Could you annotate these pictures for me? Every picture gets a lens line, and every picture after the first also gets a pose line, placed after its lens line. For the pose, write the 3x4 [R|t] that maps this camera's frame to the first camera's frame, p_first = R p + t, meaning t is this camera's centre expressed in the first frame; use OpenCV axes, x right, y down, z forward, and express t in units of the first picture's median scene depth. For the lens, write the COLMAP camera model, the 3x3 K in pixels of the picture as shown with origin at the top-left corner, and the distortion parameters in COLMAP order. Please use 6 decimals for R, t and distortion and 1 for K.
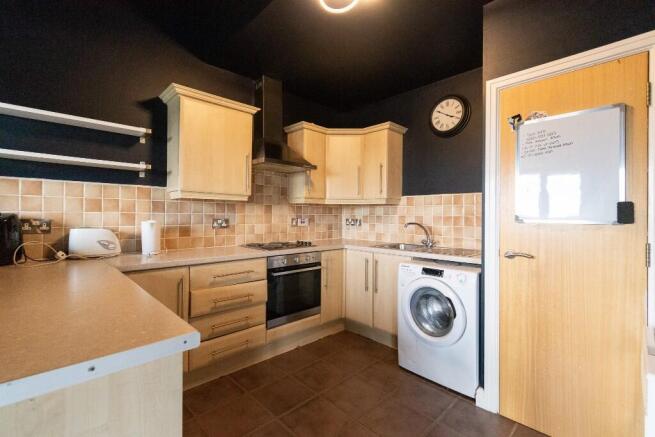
lens RADIAL K [[289.6, 0, 326.2], [0, 289.6, 217.6], [0, 0, 1]] dist [-0.001733, -0.000074]
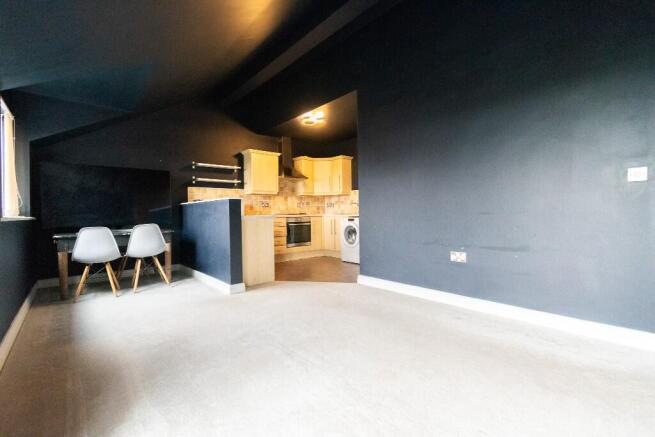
lens RADIAL K [[289.6, 0, 328.6], [0, 289.6, 216.6], [0, 0, 1]] dist [-0.001733, -0.000074]
pose [[0.999044, -0.022757, -0.037319, 0.197221], [0.023133, 0.999686, 0.009665, 0.097066], [0.037087, -0.010519, 0.999257, -1.164074]]
